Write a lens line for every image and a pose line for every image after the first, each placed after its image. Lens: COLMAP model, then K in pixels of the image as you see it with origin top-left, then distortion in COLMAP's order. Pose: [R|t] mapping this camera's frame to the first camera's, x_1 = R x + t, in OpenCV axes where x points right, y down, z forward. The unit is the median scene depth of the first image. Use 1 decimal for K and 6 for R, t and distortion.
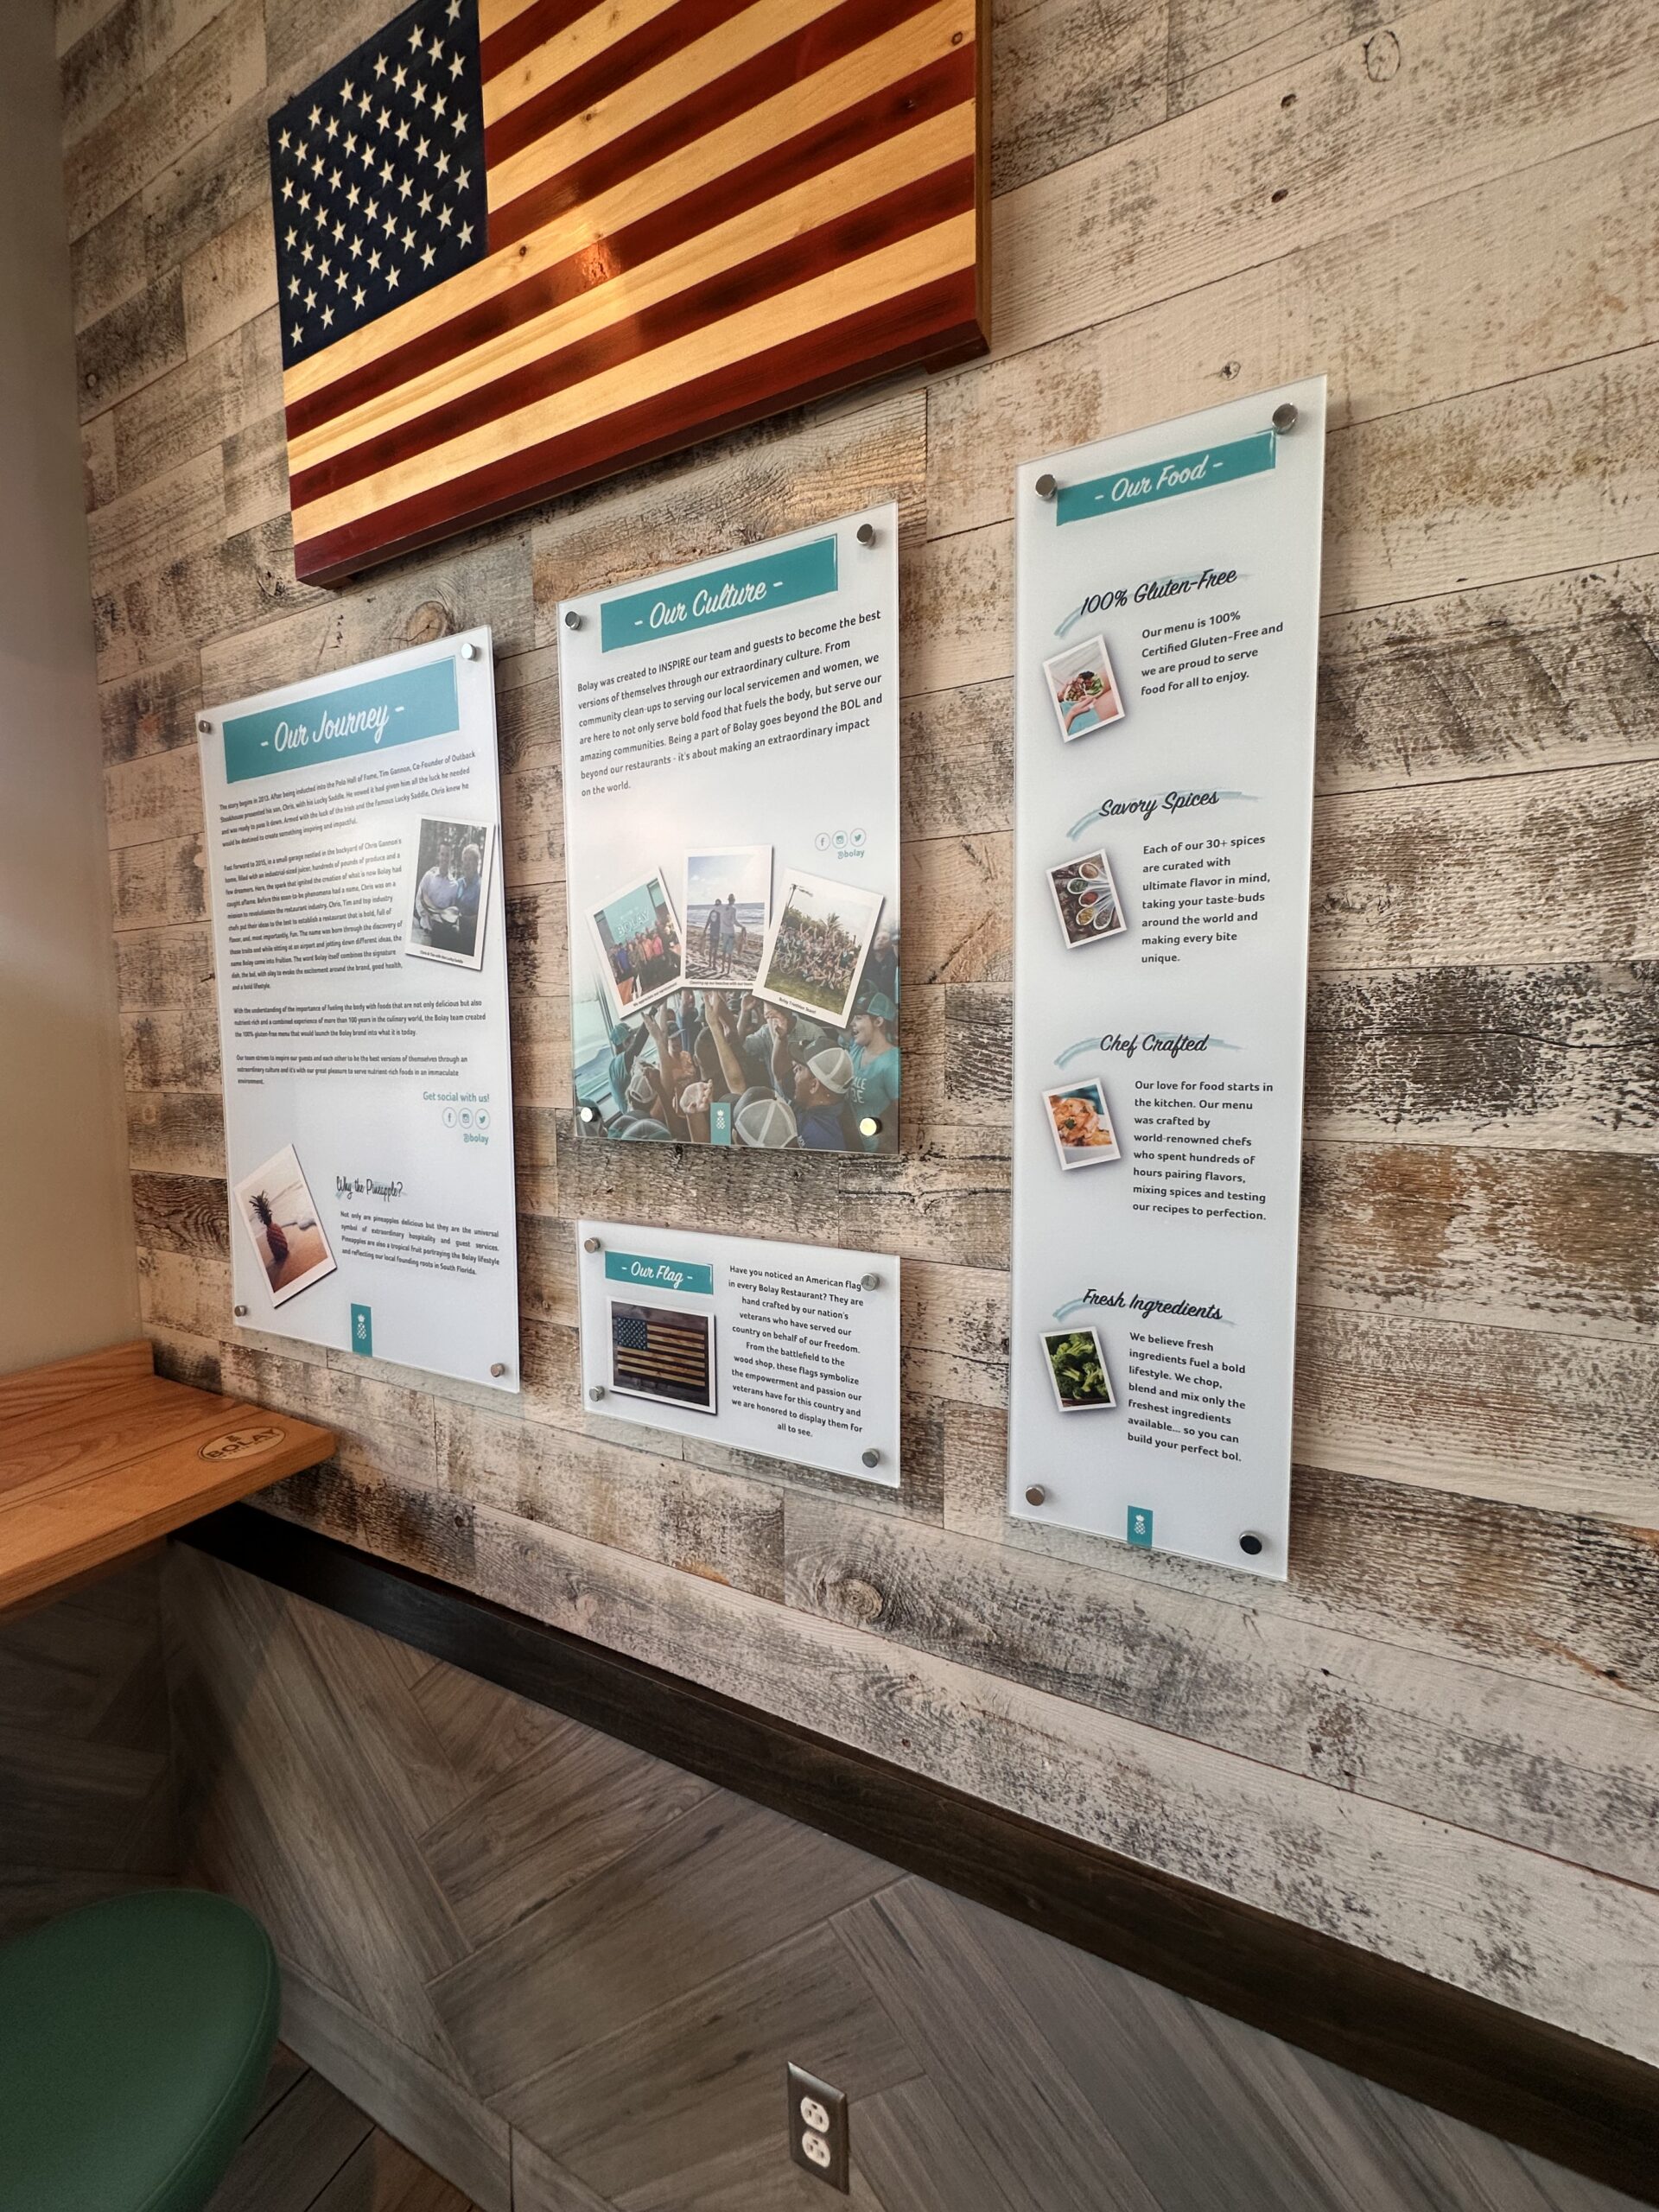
lens RADIAL K [[876.0, 0, 824.6], [0, 876.0, 1107.3], [0, 0, 1]] dist [-0.002402, -0.000206]
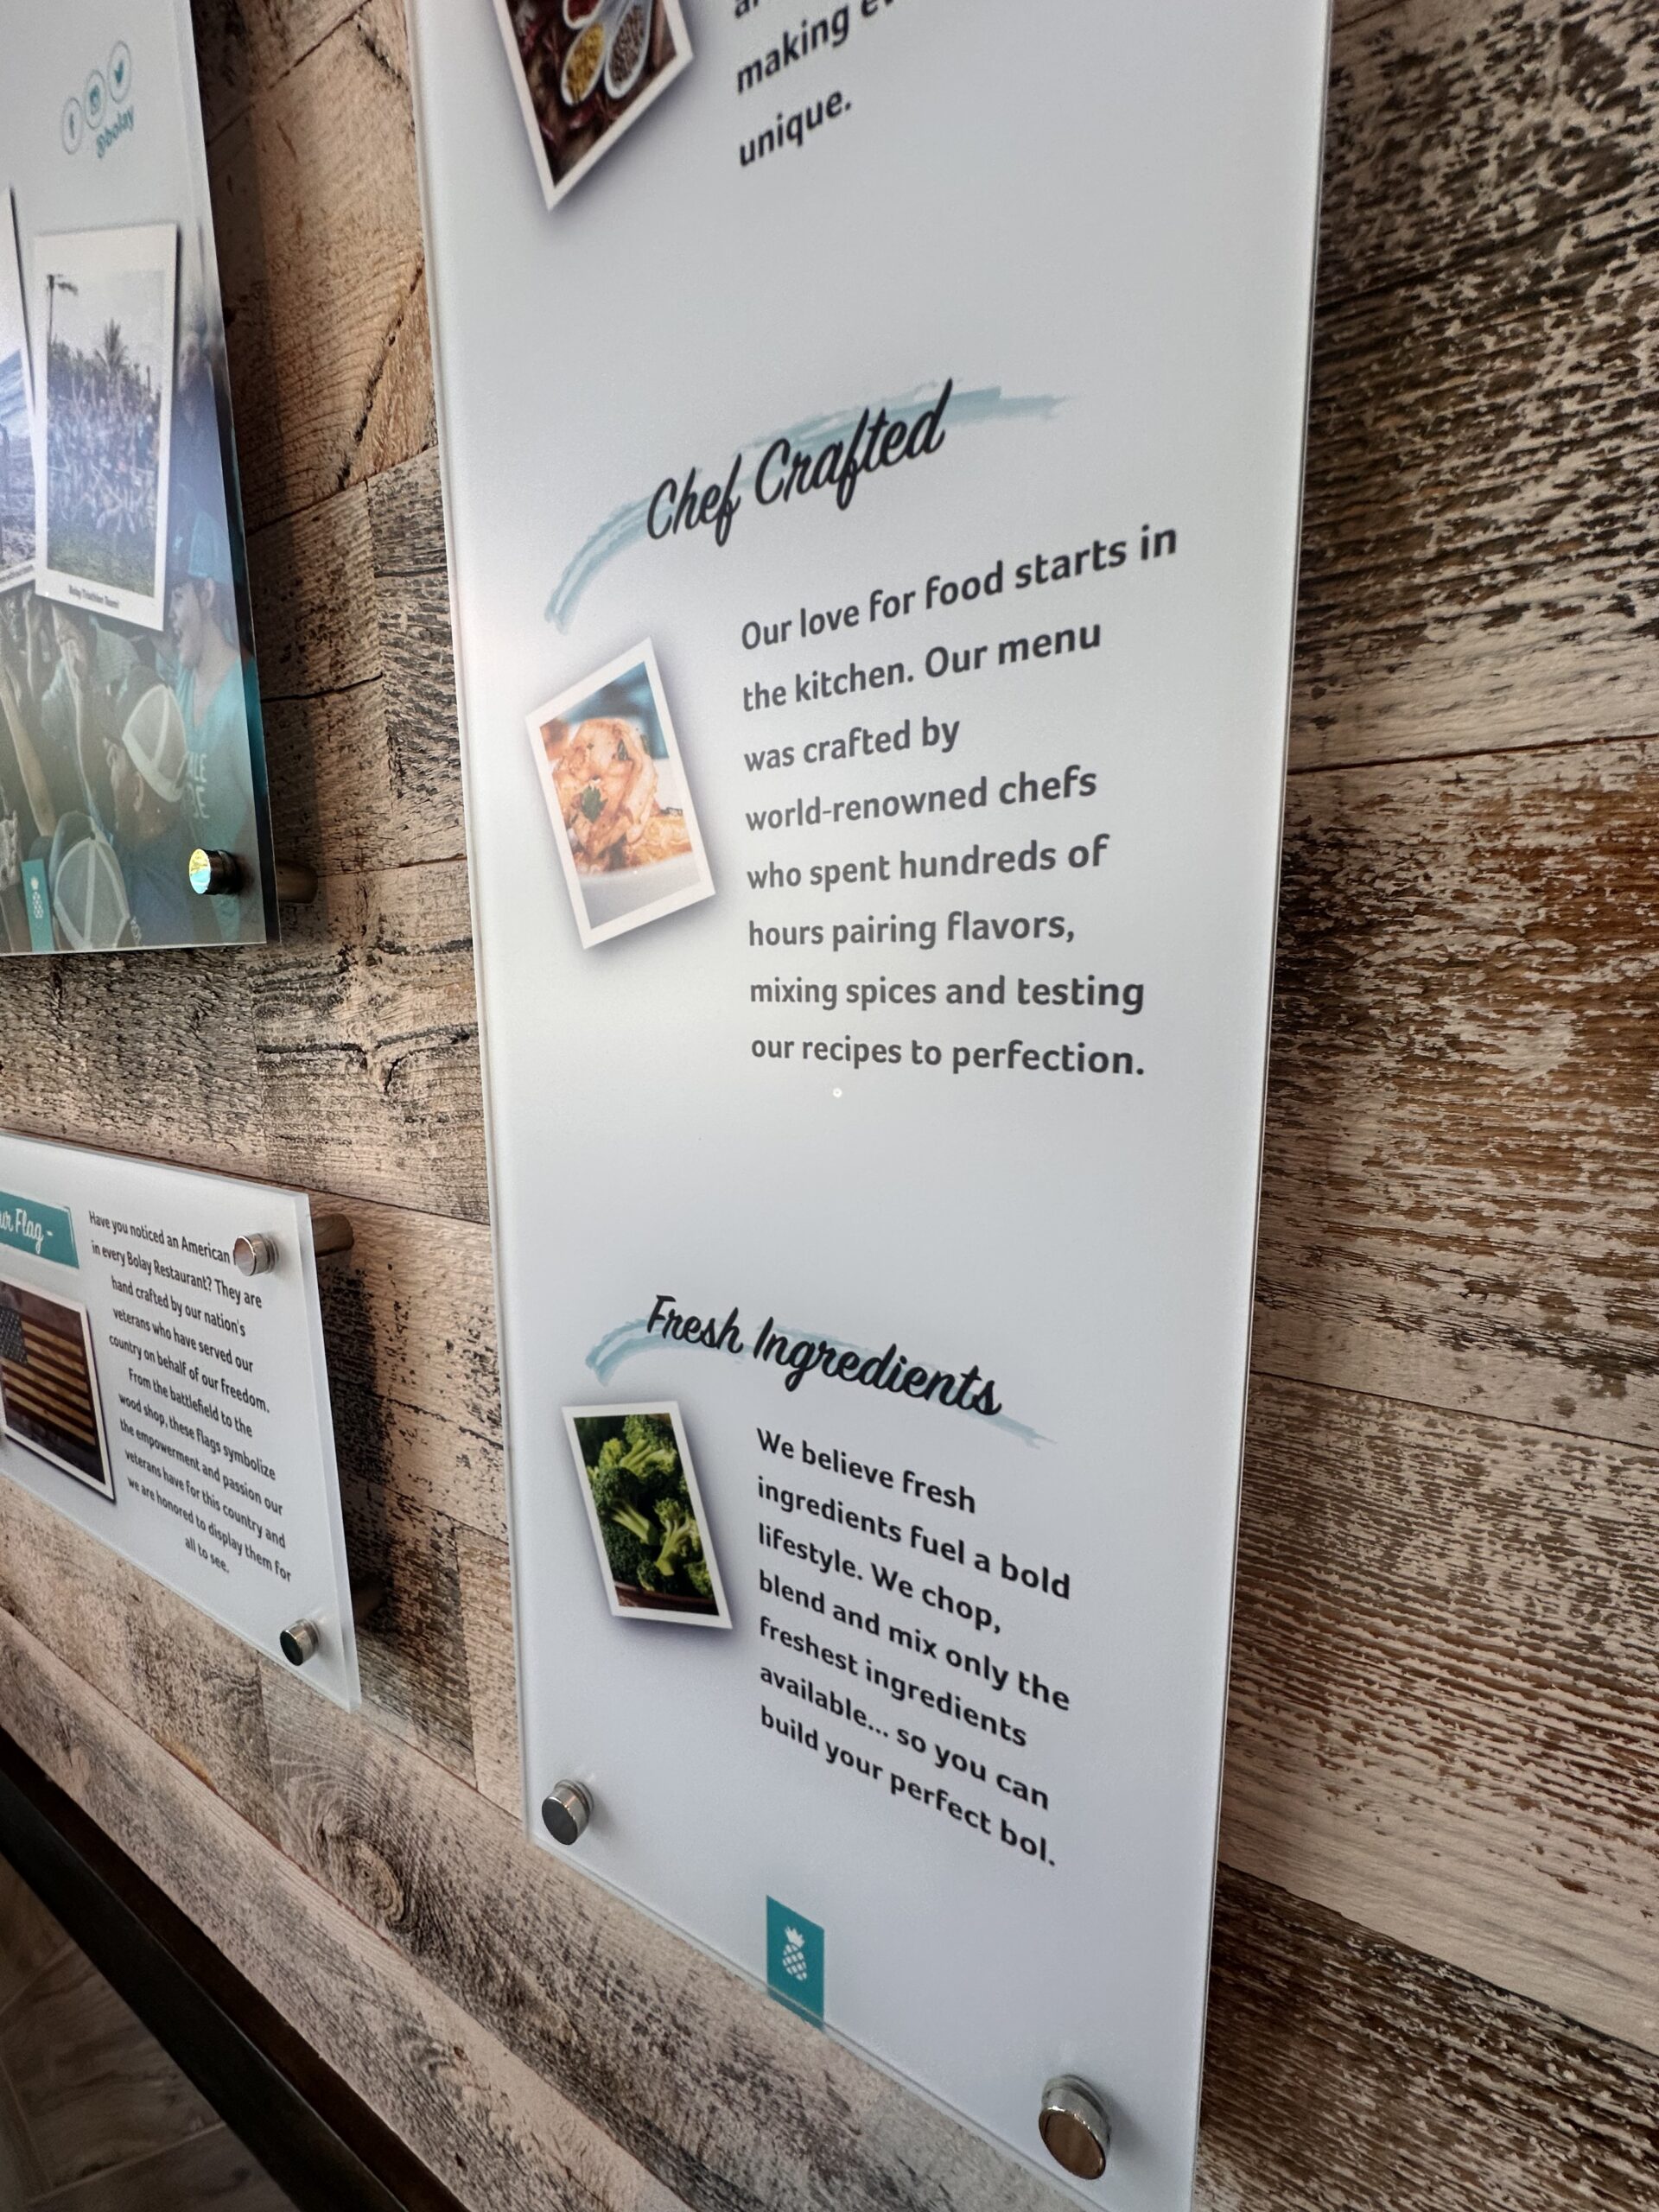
lens RADIAL K [[876.0, 0, 827.2], [0, 876.0, 1104.9], [0, 0, 1]] dist [-0.002402, -0.000206]
pose [[0.998957, 0.001910, -0.045618, 0.382291], [0.001501, 0.997210, 0.074636, 0.107161], [0.045633, -0.074626, 0.996167, 0.663704]]
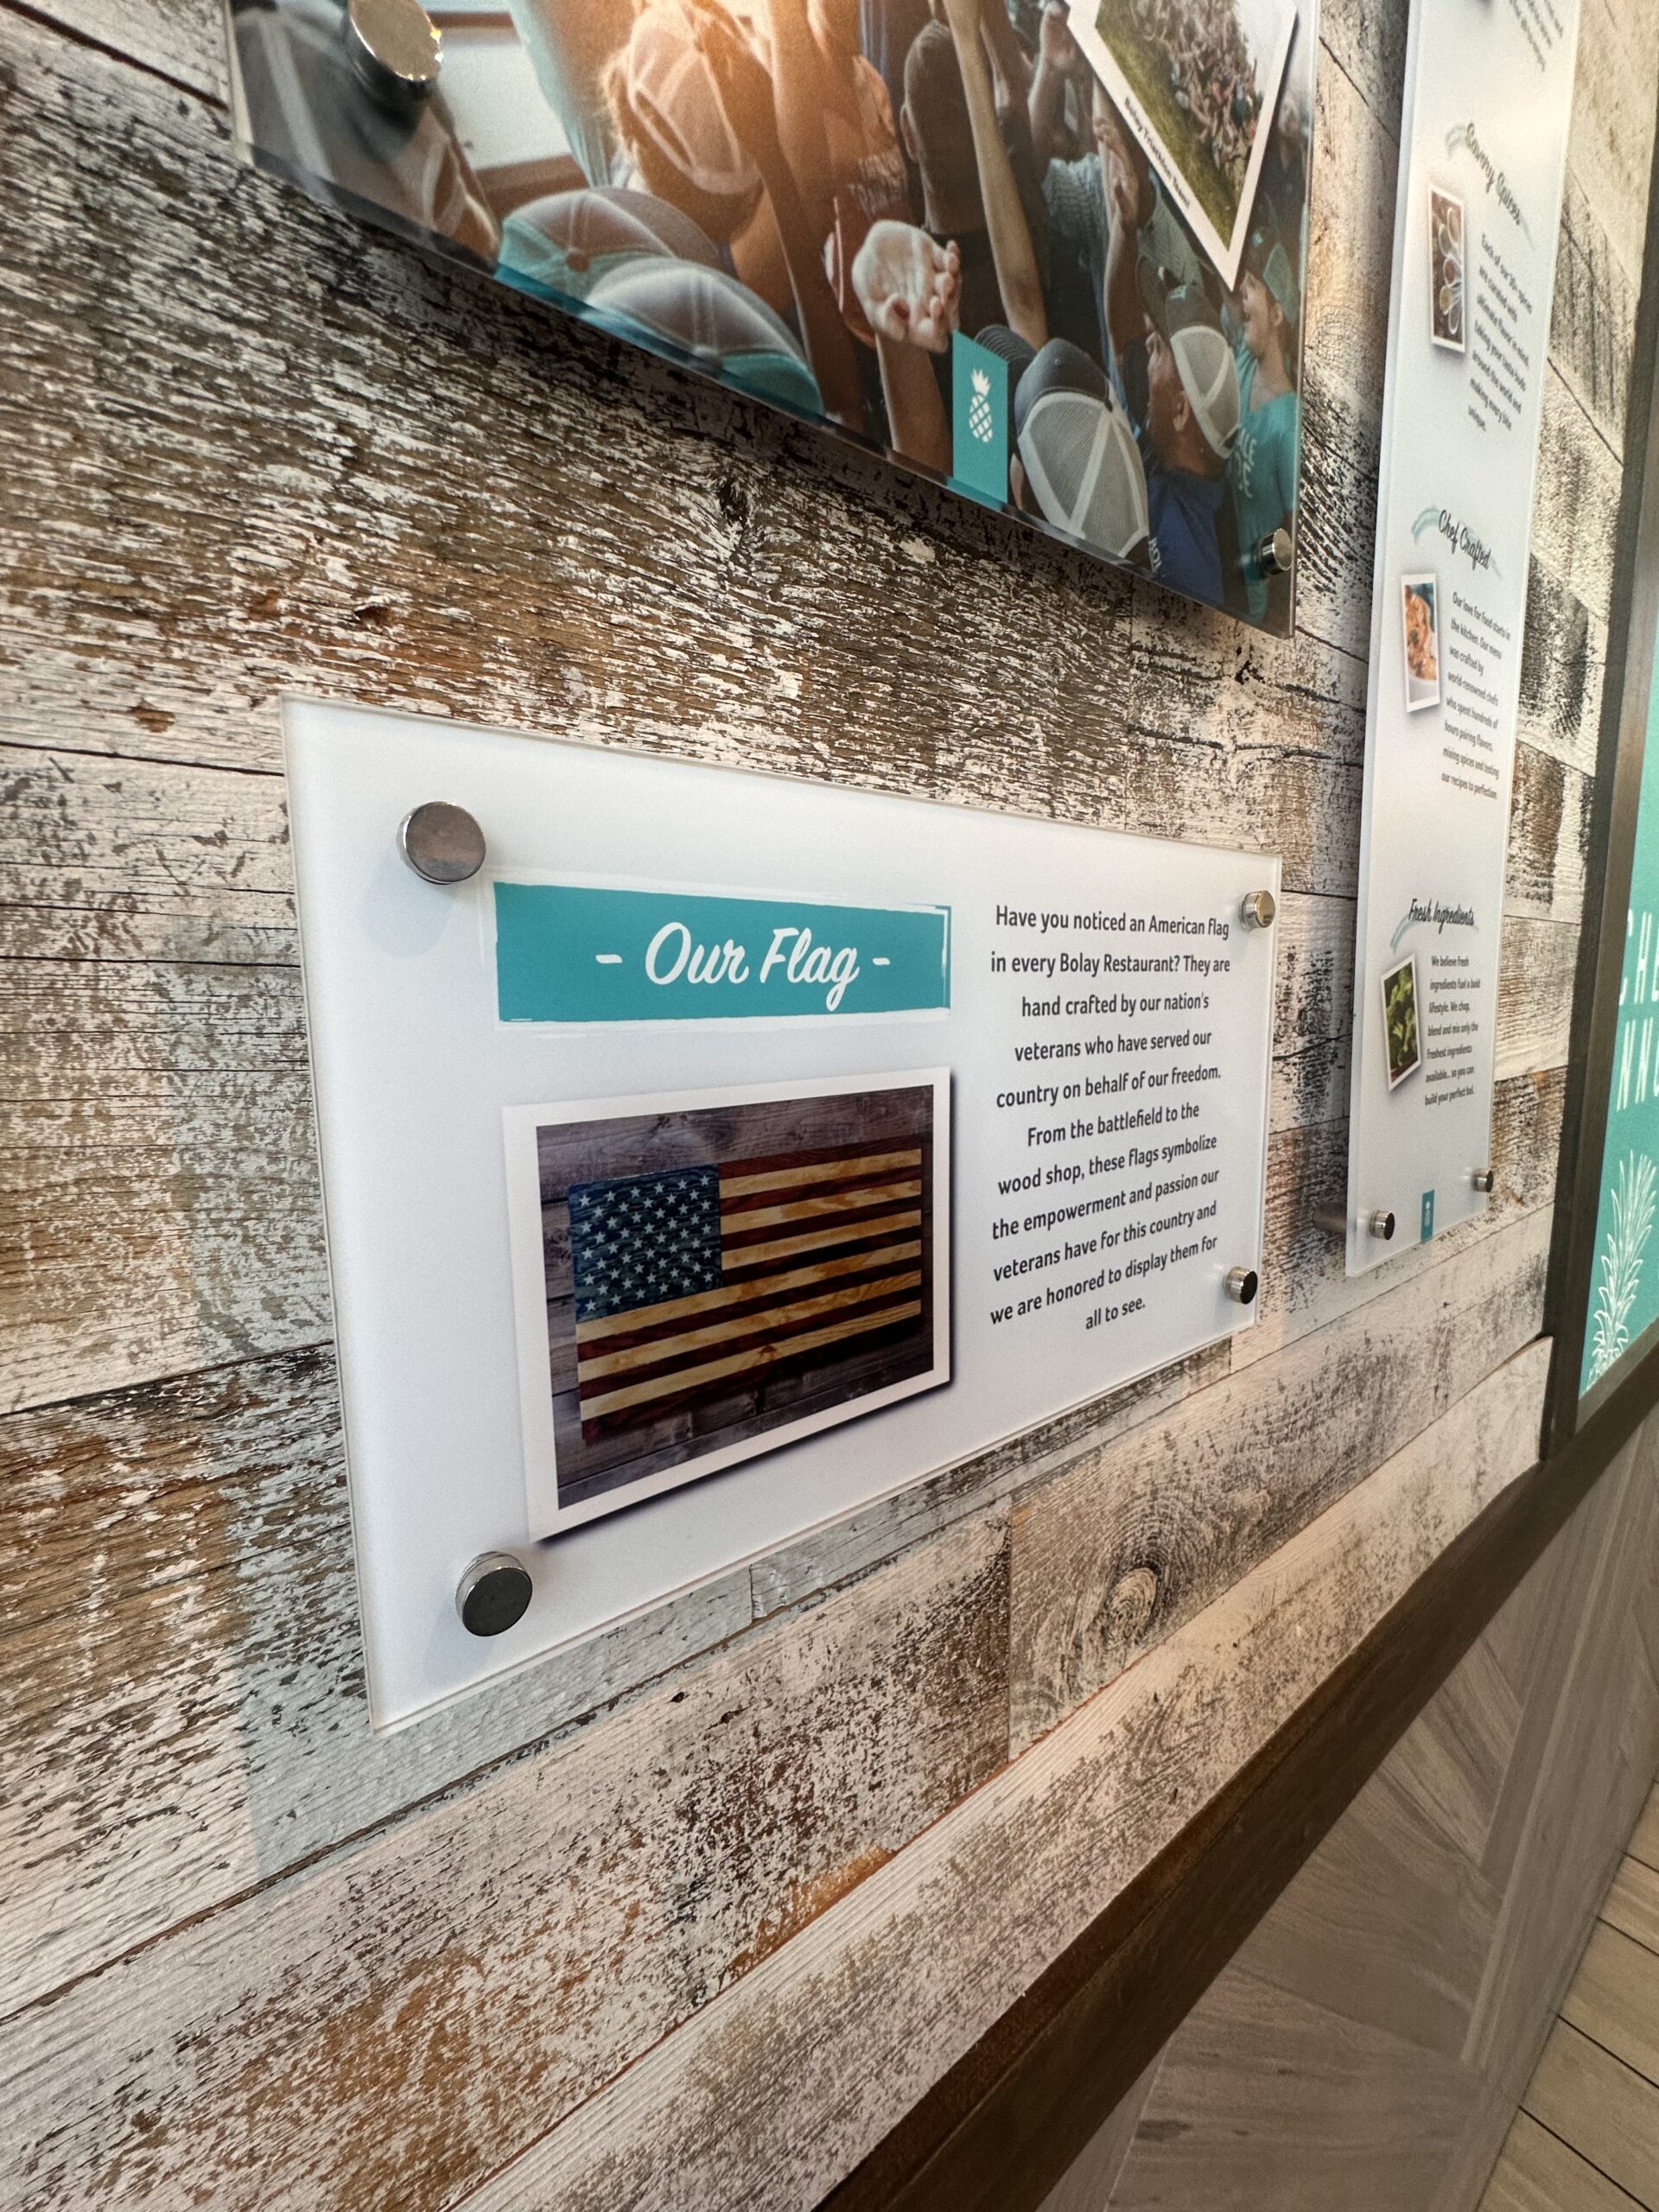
lens RADIAL K [[876.0, 0, 827.7], [0, 876.0, 1097.7], [0, 0, 1]] dist [-0.002402, -0.000206]
pose [[0.438723, -0.113293, 0.891452, -0.525950], [0.081085, 0.992965, 0.086289, 0.264878], [-0.894957, 0.034427, 0.444823, 1.107053]]
